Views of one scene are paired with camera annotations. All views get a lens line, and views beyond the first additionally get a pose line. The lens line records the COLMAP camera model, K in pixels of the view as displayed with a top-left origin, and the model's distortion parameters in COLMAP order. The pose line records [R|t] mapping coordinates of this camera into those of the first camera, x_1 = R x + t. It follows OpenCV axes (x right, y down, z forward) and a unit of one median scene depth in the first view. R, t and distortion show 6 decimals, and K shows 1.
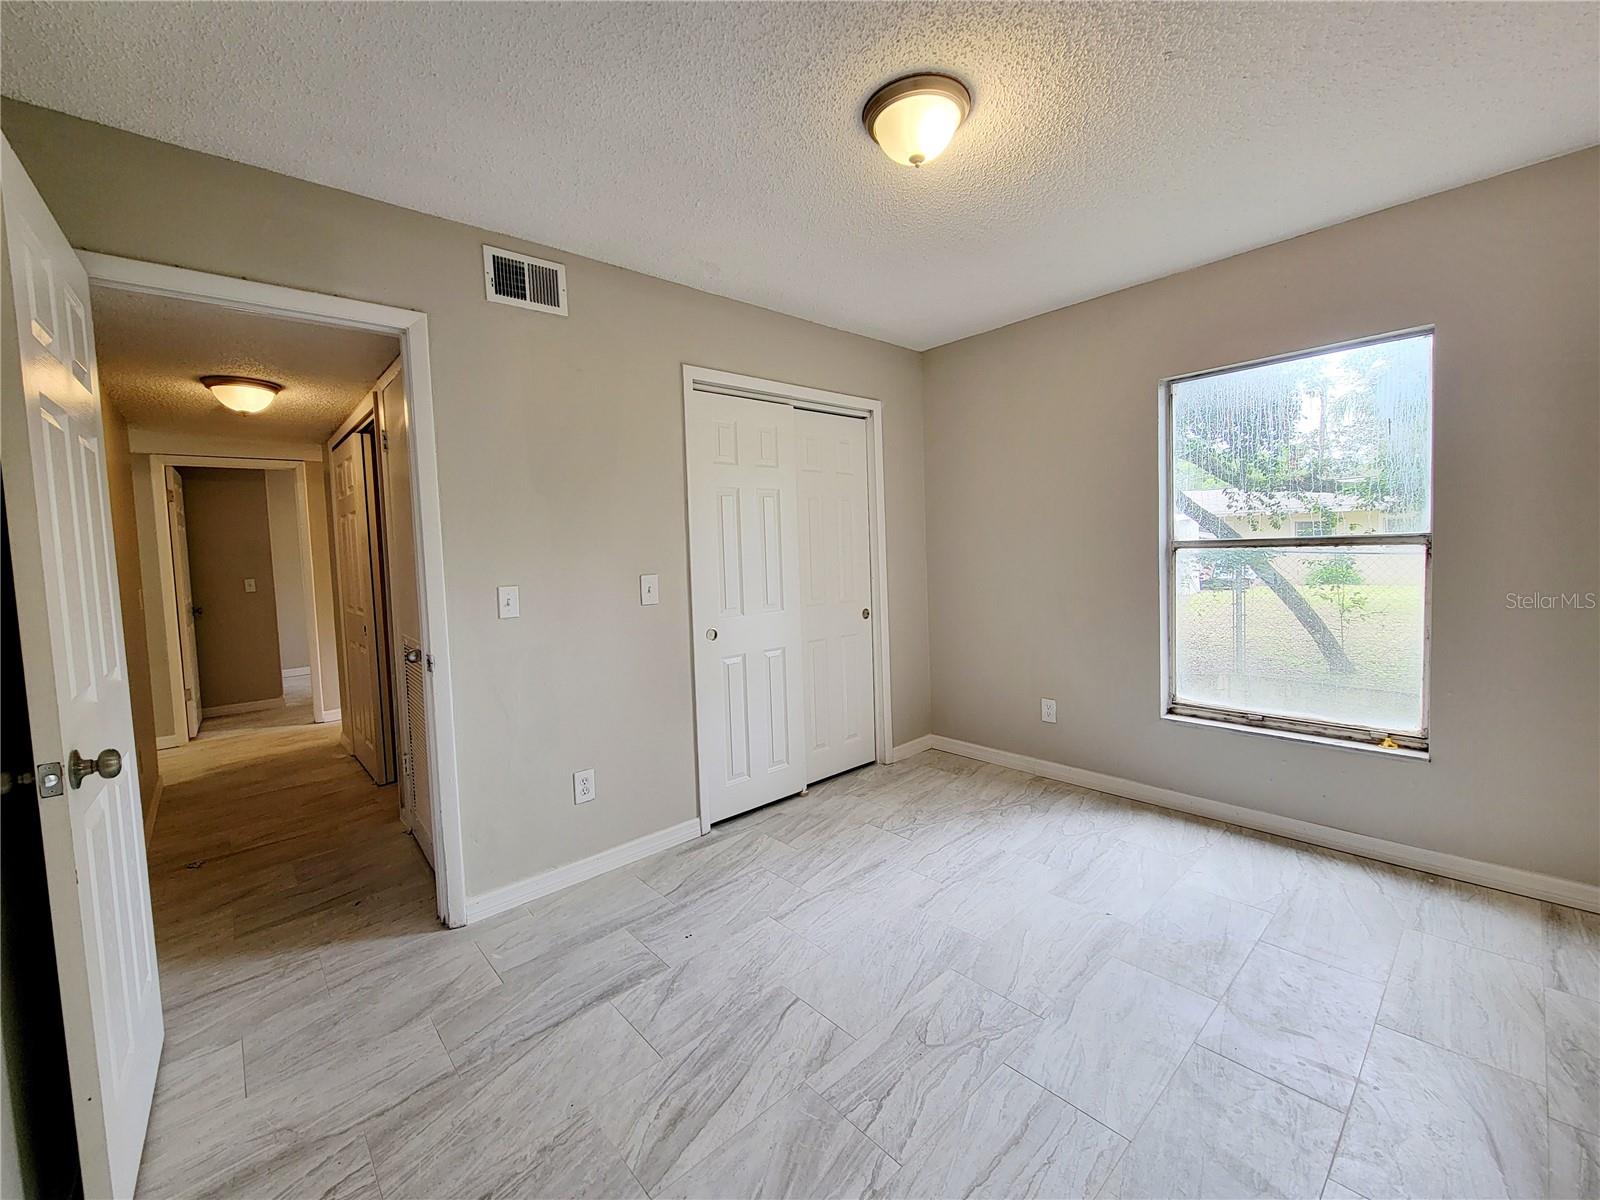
lens RADIAL K [[652.7, 0, 794.1], [0, 652.7, 582.9], [0, 0, 1]] dist [0.009912, -0.007107]
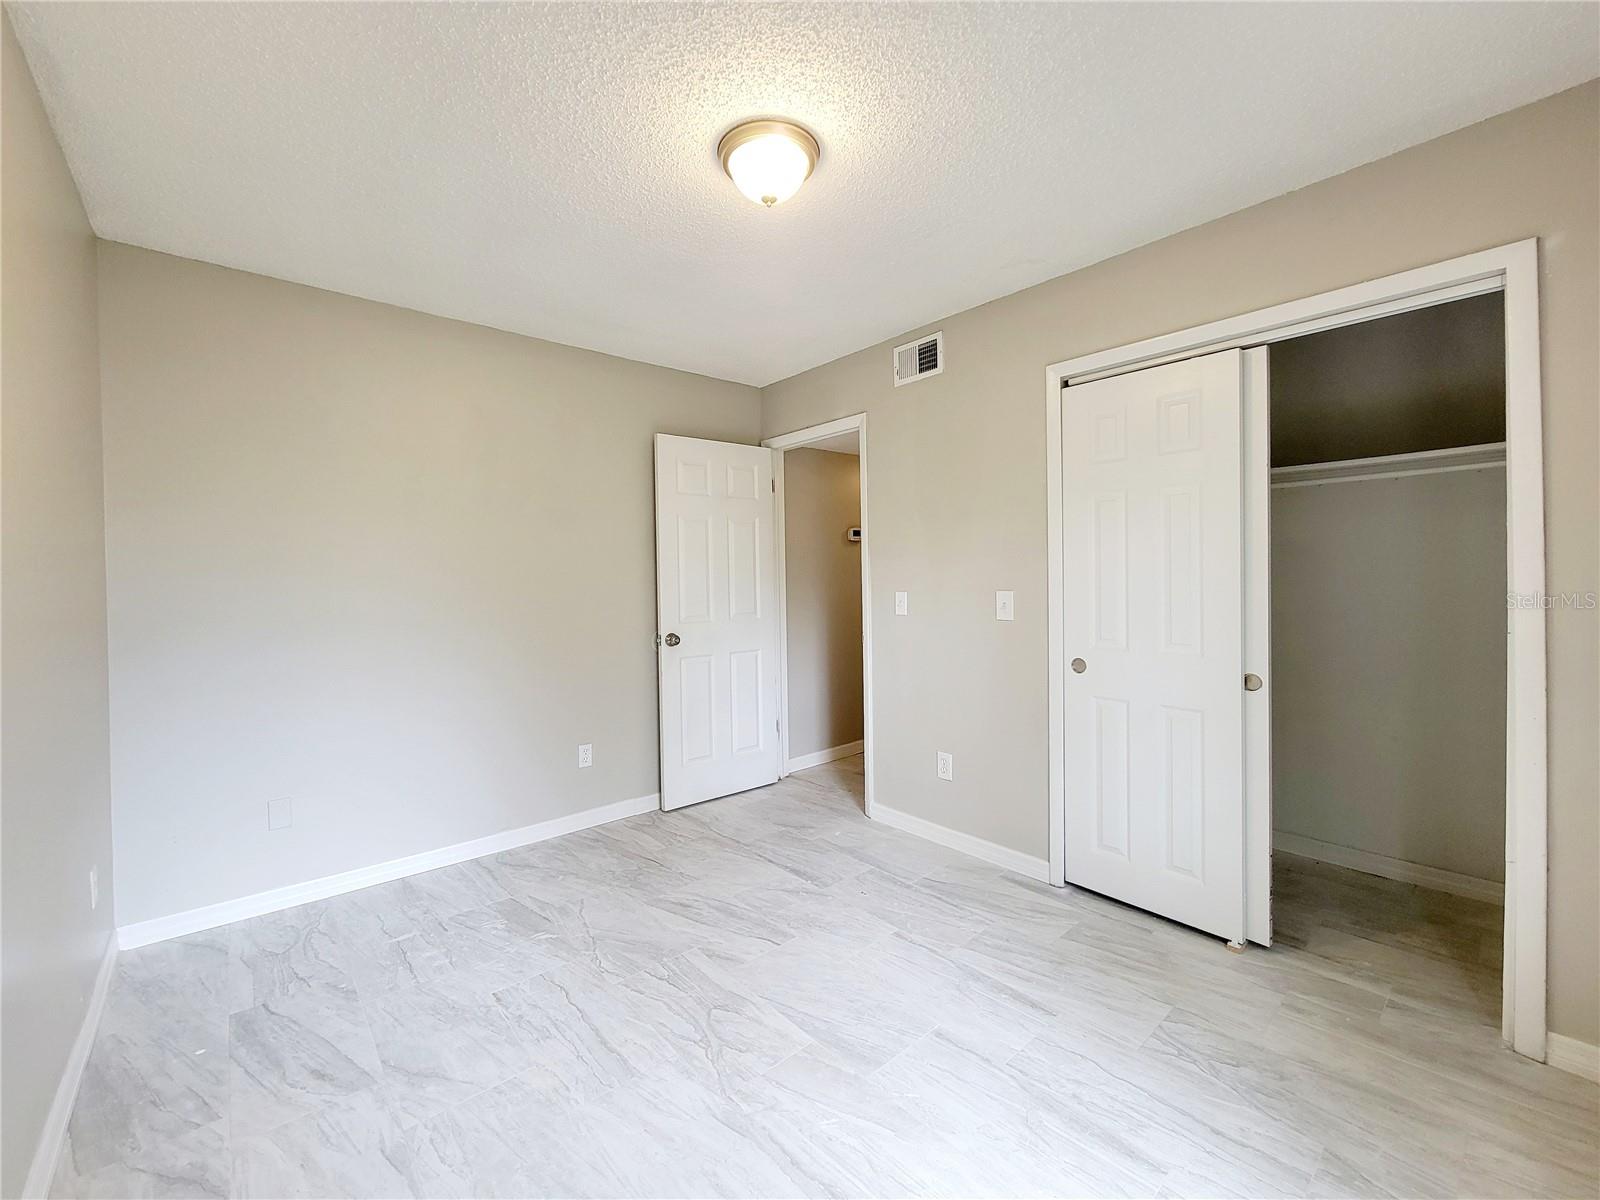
lens RADIAL K [[652.7, 0, 794.1], [0, 652.7, 582.9], [0, 0, 1]] dist [0.009912, -0.007107]
pose [[-0.013920, 0.045694, -0.998859, 0.952391], [-0.041564, 0.998065, 0.046237, -0.069347], [0.999039, 0.042160, -0.011993, 0.820463]]
